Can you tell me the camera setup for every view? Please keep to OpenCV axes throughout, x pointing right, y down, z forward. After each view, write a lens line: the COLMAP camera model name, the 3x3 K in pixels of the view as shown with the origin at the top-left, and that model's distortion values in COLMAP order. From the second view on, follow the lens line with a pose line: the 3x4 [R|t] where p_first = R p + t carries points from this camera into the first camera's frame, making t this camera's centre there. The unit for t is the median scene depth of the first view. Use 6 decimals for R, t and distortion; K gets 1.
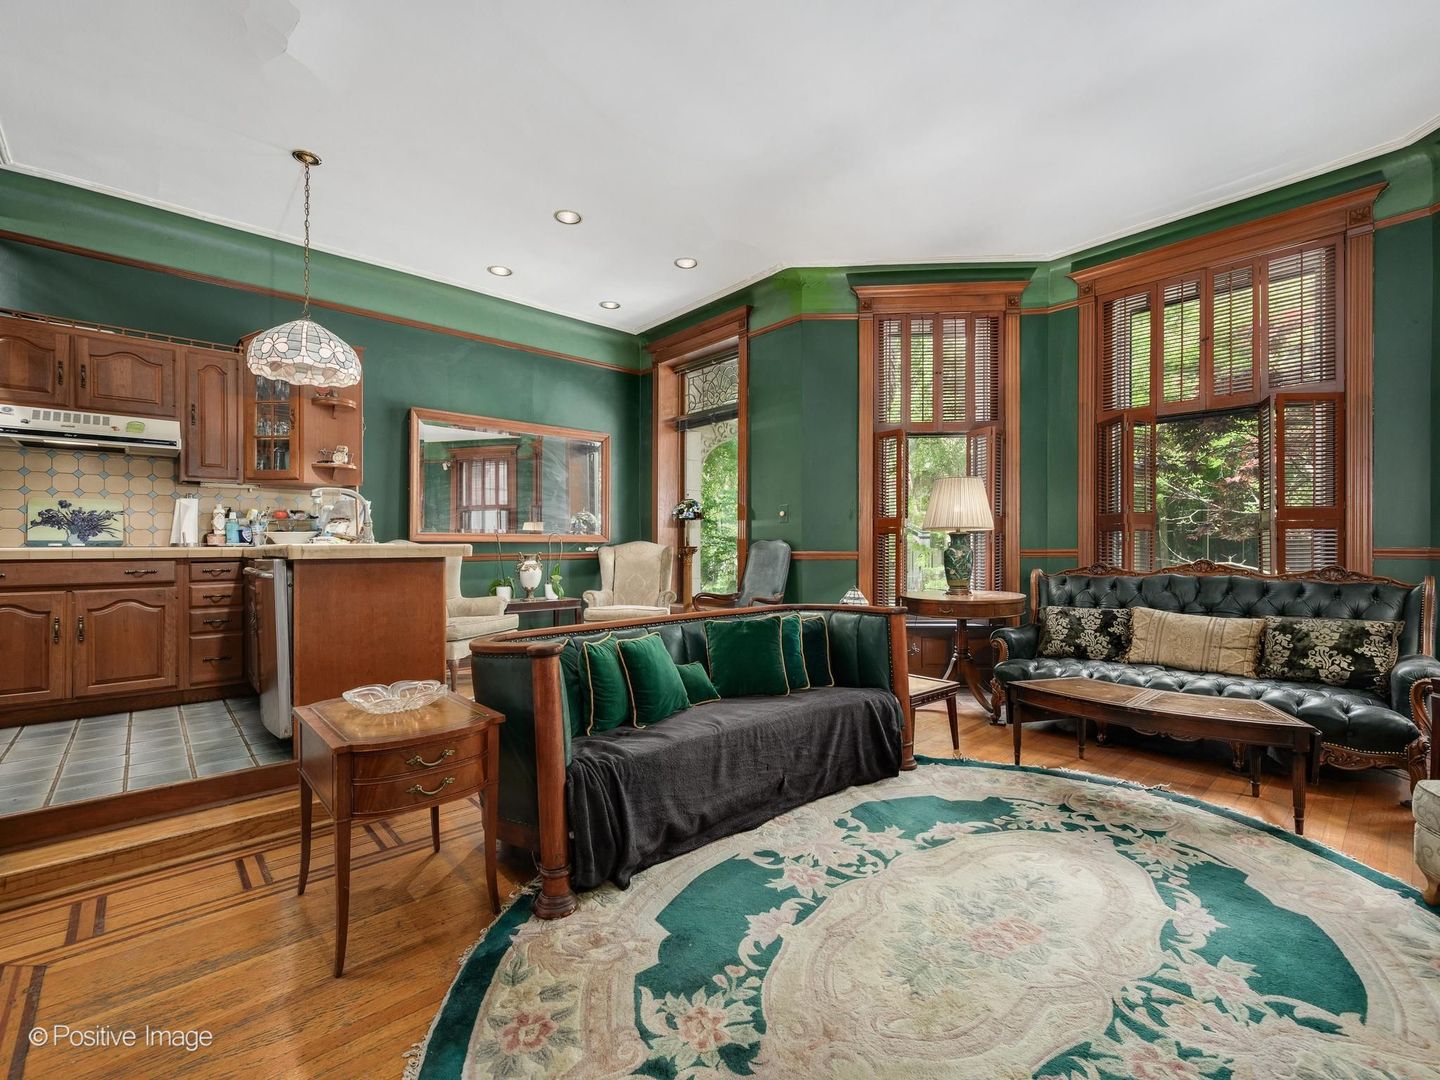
lens RADIAL K [[631.9, 0, 721.5], [0, 631.9, 540.2], [0, 0, 1]] dist [-0.002837, -0.000140]
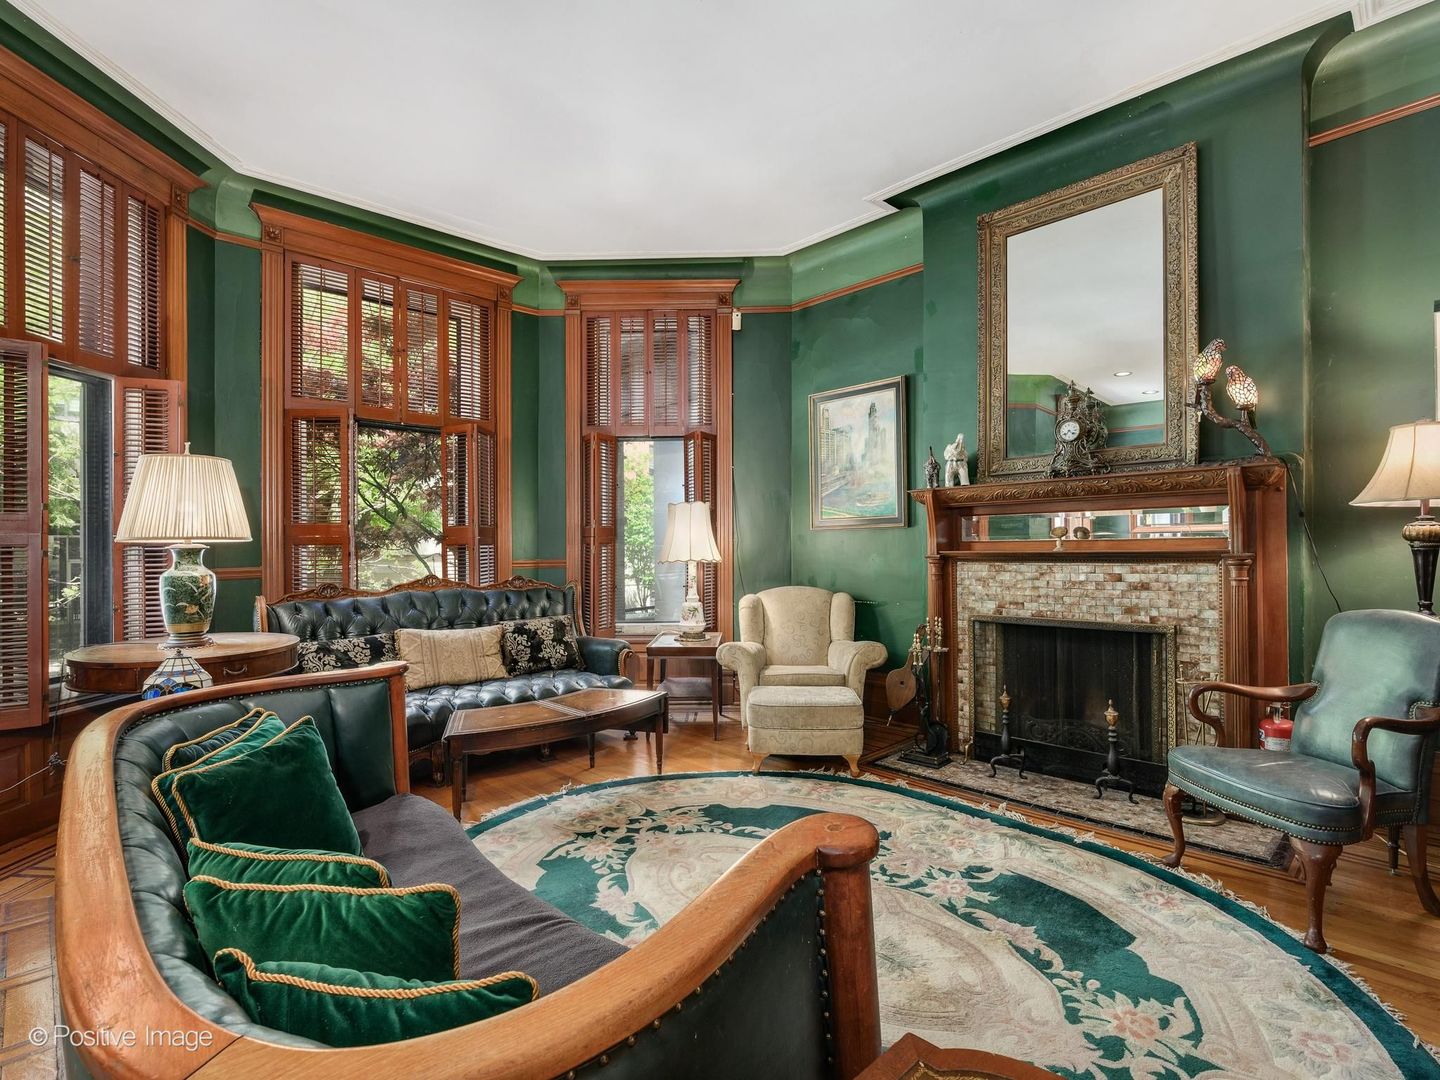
lens RADIAL K [[724.7, 0, 721.4], [0, 724.7, 545.2], [0, 0, 1]] dist [-0.002790, -0.000041]
pose [[-0.021927, 0.005763, 0.999743, -0.579201], [0.002961, 0.999979, -0.005699, -0.011066], [-0.999755, 0.002836, -0.021943, 0.828281]]
